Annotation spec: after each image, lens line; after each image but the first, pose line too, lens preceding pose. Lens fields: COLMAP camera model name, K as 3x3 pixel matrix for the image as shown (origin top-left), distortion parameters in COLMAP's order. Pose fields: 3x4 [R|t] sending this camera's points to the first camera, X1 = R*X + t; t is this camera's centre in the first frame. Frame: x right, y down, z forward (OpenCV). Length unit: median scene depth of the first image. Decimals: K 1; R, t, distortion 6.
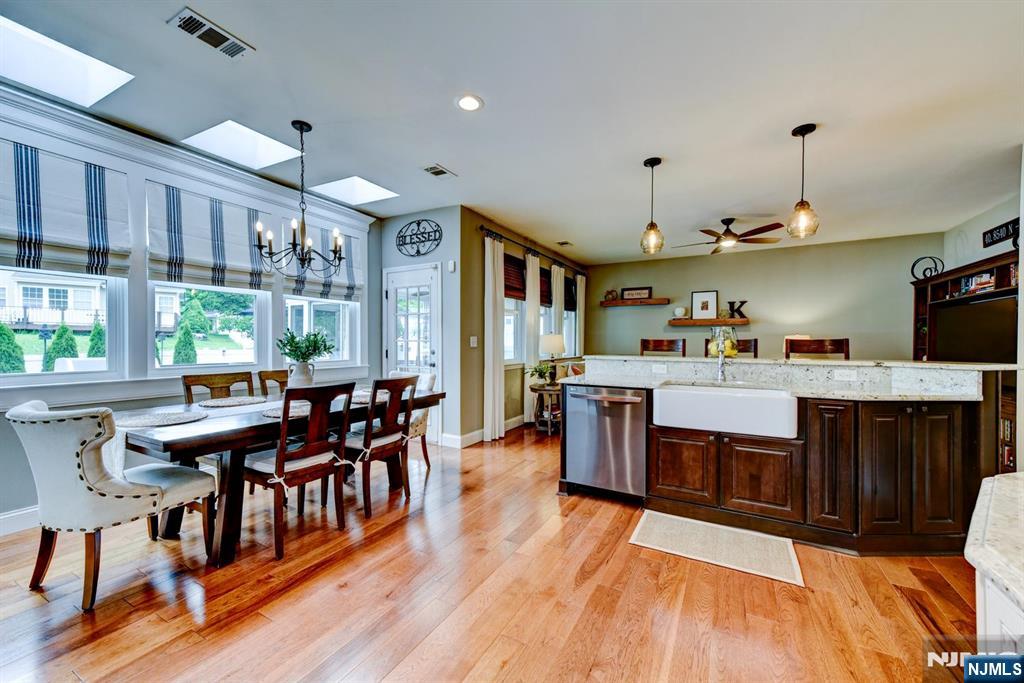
lens RADIAL K [[398.7, 0, 514.8], [0, 398.7, 343.8], [0, 0, 1]] dist [0.015481, -0.000083]
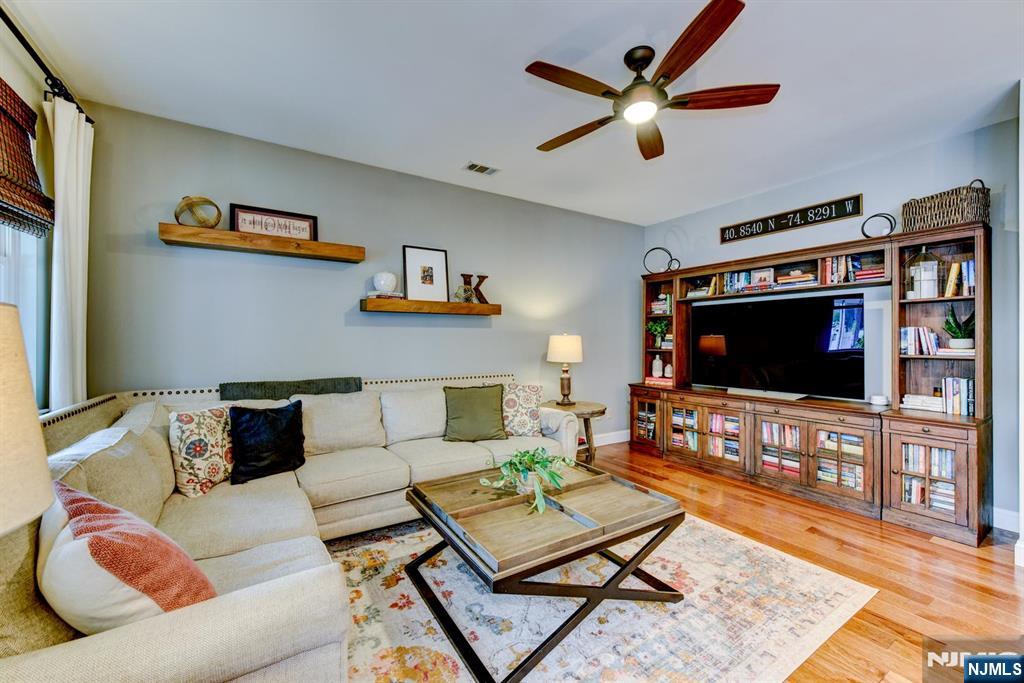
lens RADIAL K [[406.4, 0, 517.3], [0, 406.4, 341.3], [0, 0, 1]] dist [0.000946, -0.000273]
pose [[0.481354, -0.003725, 0.876518, 0.101797], [0.004464, 0.999988, 0.001799, -0.015663], [-0.876515, 0.003047, 0.481365, 0.920264]]
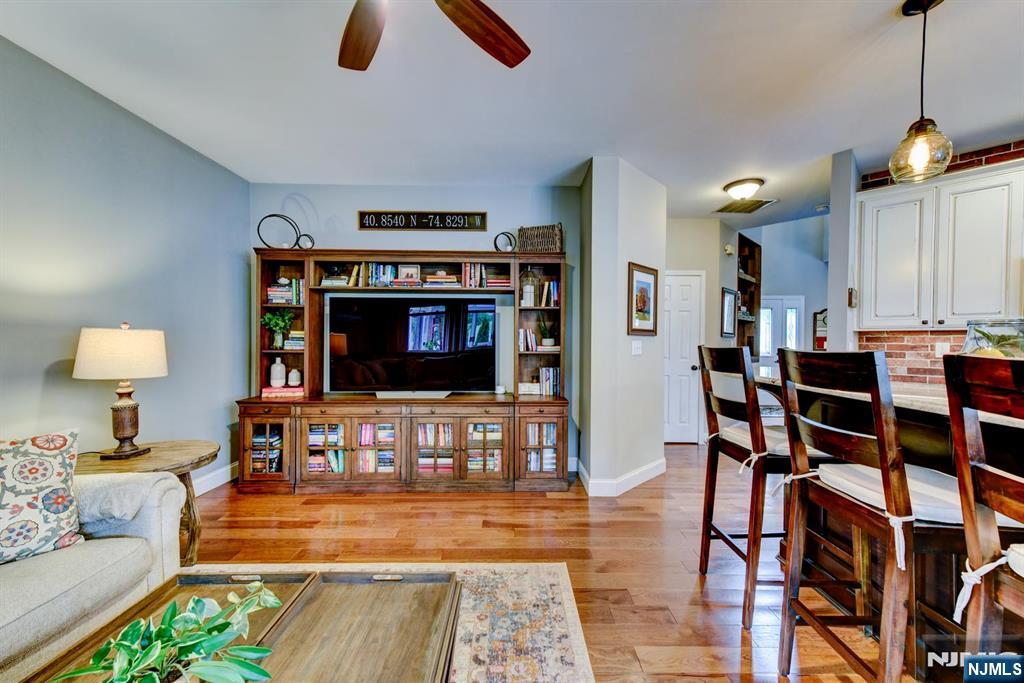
lens RADIAL K [[398.7, 0, 514.8], [0, 398.7, 343.8], [0, 0, 1]] dist [0.015481, -0.000083]
pose [[-0.482186, -0.014263, 0.875953, 0.273080], [-0.001959, 0.999883, 0.015203, -0.016713], [-0.876066, 0.005615, -0.482158, 1.068869]]
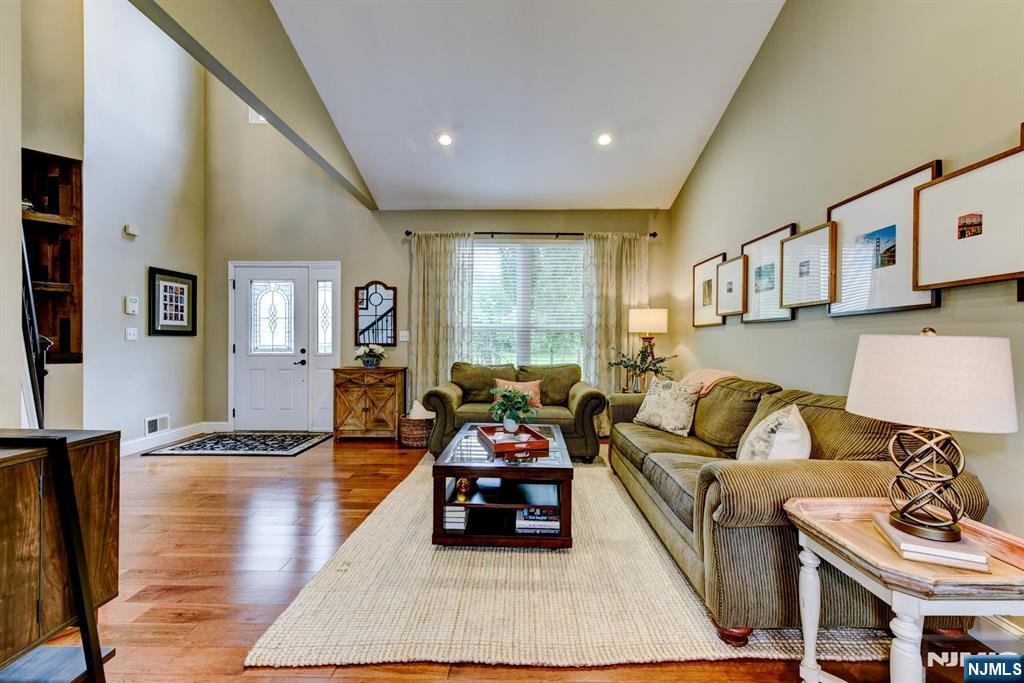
lens RADIAL K [[419.6, 0, 512.0], [0, 419.6, 341.5], [0, 0, 1]] dist [0.002830, 0.000298]
pose [[-0.460662, -0.006274, 0.887553, -0.029167], [-0.003397, 0.999980, 0.005306, 0.012001], [-0.887569, -0.000571, -0.460674, -0.543584]]
